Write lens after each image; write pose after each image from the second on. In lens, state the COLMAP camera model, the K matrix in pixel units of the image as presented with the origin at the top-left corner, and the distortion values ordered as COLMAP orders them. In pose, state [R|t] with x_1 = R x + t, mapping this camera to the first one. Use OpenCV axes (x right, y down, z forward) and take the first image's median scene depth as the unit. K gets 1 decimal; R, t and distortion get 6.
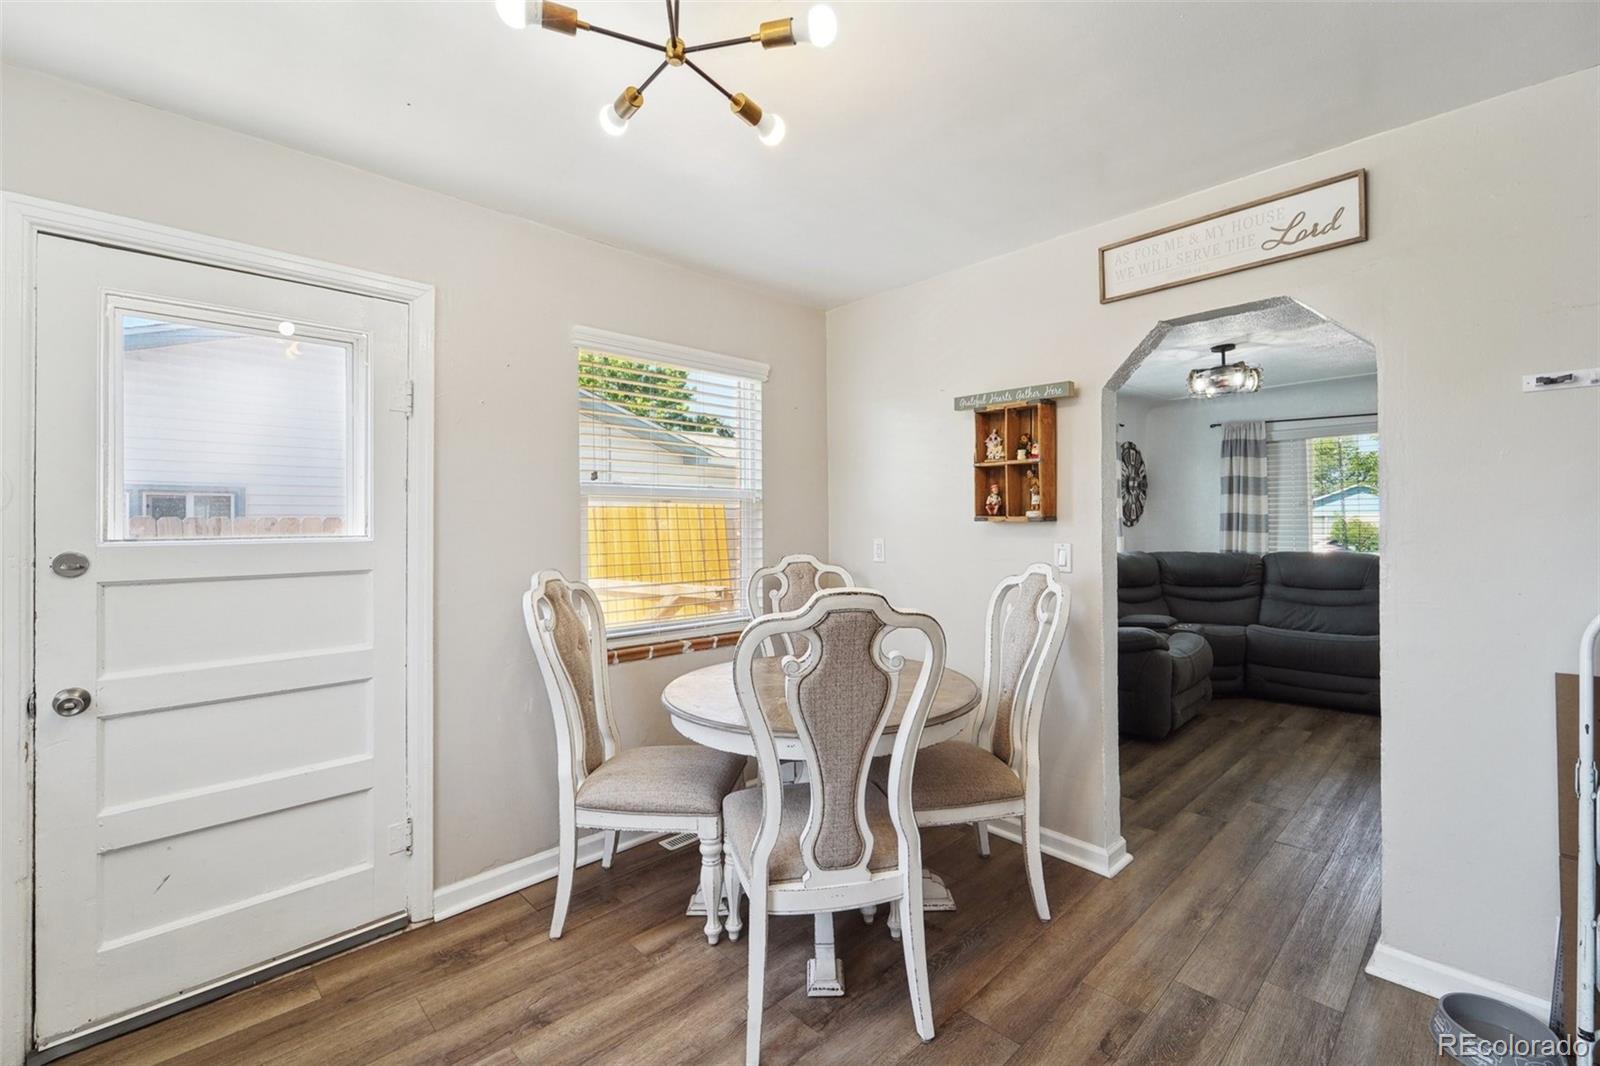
lens RADIAL K [[684.1, 0, 800.0], [0, 684.1, 533.0], [0, 0, 1]] dist [0.024774, -0.000112]
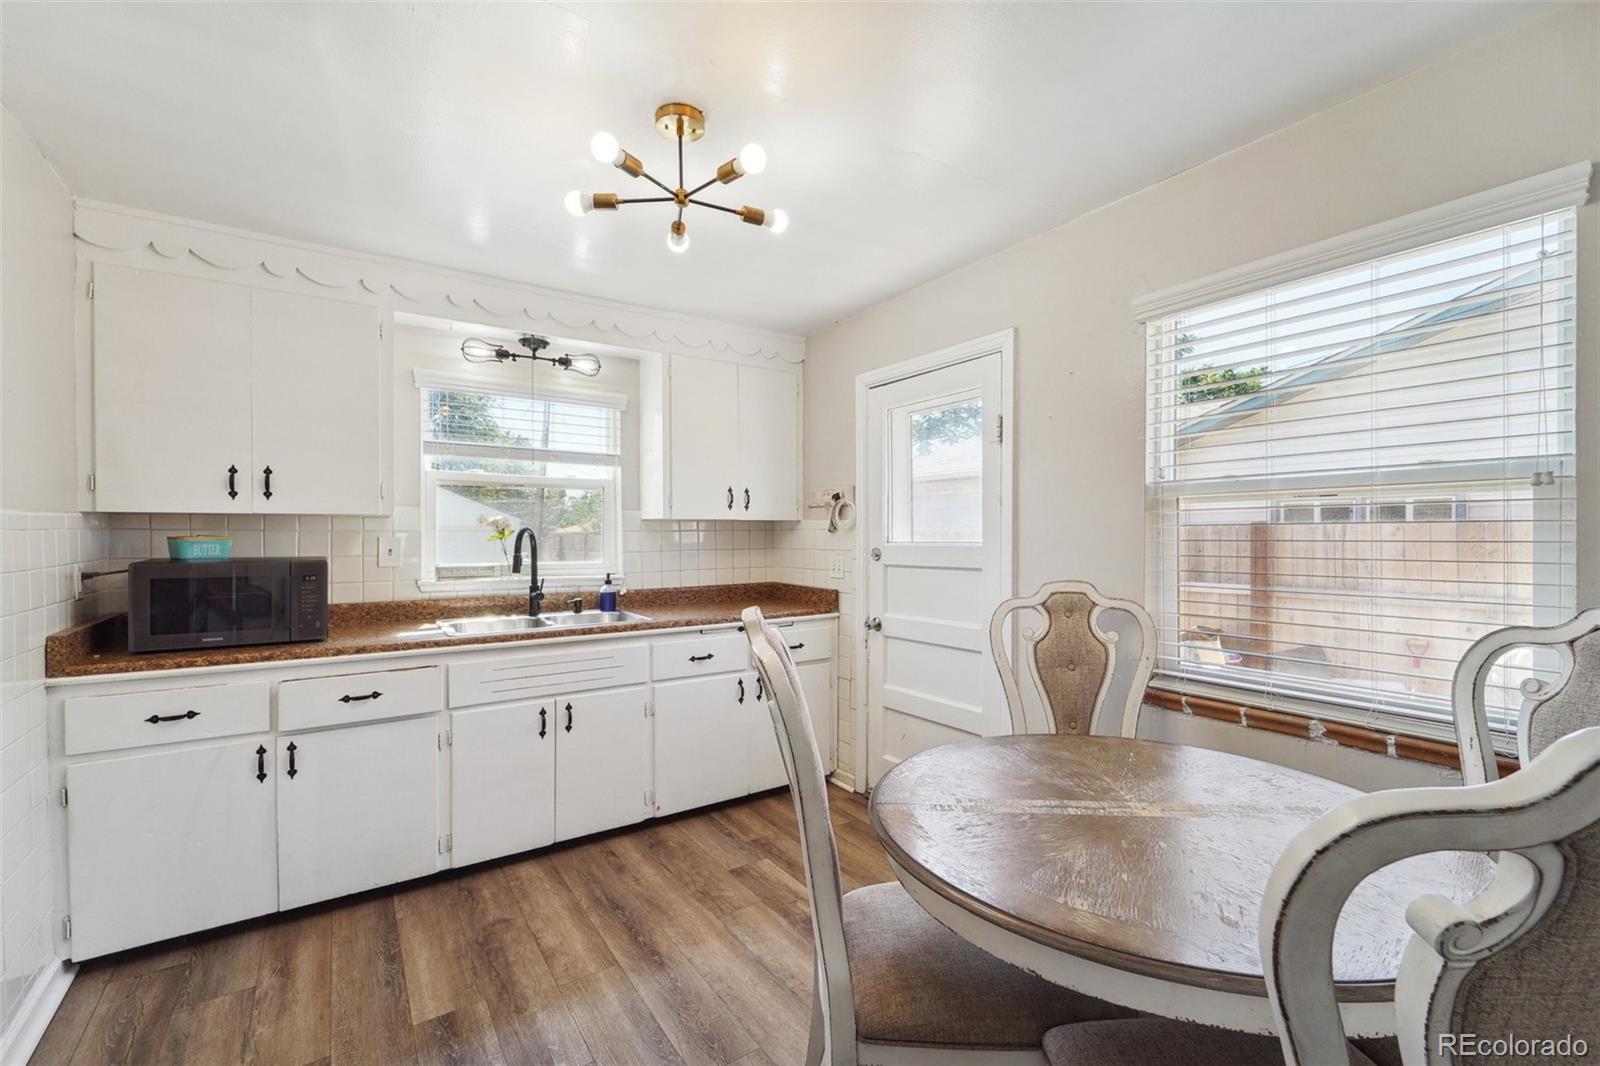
lens RADIAL K [[684.1, 0, 800.0], [0, 684.1, 533.0], [0, 0, 1]] dist [0.024774, -0.000112]
pose [[-0.172830, -0.005475, -0.984936, 0.191269], [-0.008527, 0.999955, -0.004062, -0.001252], [0.984915, 0.007697, -0.172869, 0.240327]]
